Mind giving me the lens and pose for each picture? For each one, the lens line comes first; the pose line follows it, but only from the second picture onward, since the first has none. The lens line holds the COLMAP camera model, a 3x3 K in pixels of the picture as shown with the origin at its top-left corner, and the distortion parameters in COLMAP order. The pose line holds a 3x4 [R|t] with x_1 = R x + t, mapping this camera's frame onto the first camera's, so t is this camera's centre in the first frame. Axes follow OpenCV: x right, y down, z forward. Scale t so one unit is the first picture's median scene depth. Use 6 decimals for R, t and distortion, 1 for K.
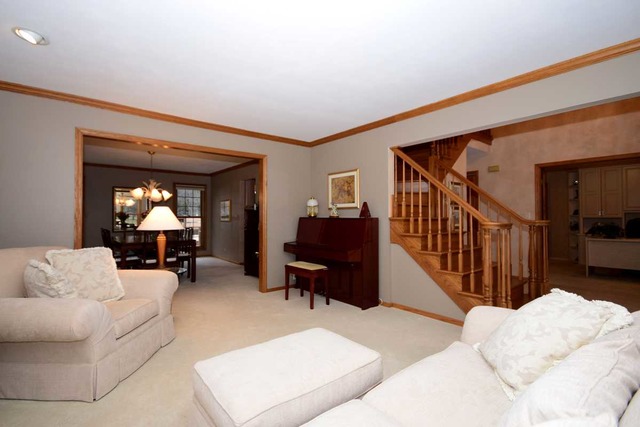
lens RADIAL K [[326.9, 0, 320.0], [0, 326.9, 213.5], [0, 0, 1]] dist [0.000588, 0.000060]
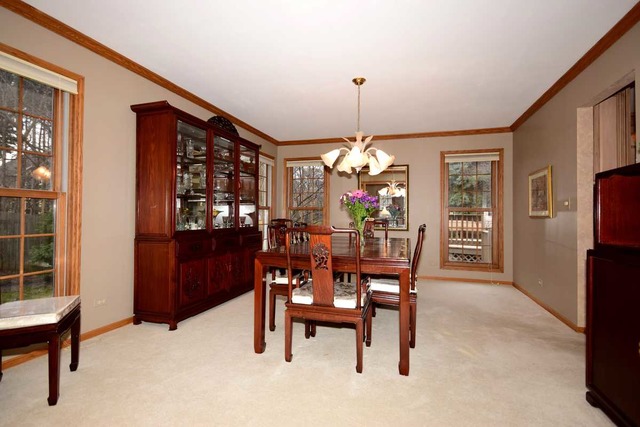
lens RADIAL K [[306.6, 0, 320.0], [0, 306.6, 213.5], [0, 0, 1]] dist [0.002865, 0.000359]
pose [[0.543521, -0.002346, -0.839393, -0.161357], [-0.008969, 0.999923, -0.008603, 0.035313], [0.839348, 0.012204, 0.543458, 0.820880]]
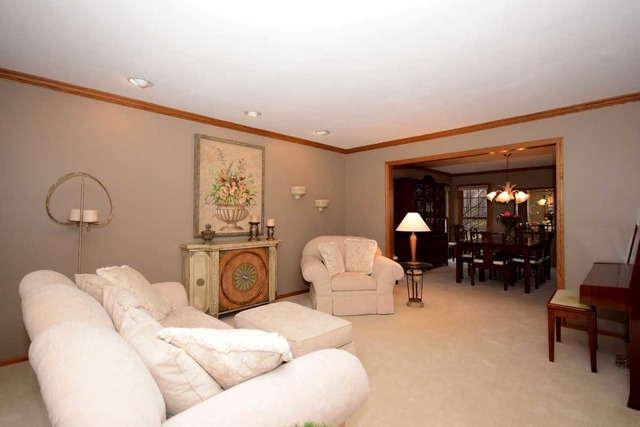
lens RADIAL K [[306.6, 0, 320.0], [0, 306.6, 213.5], [0, 0, 1]] dist [0.002865, 0.000359]
pose [[0.086599, -0.015540, -0.996122, 0.473735], [0.005000, 0.999873, -0.015164, -0.001085], [0.996231, -0.003668, 0.086666, 0.398510]]
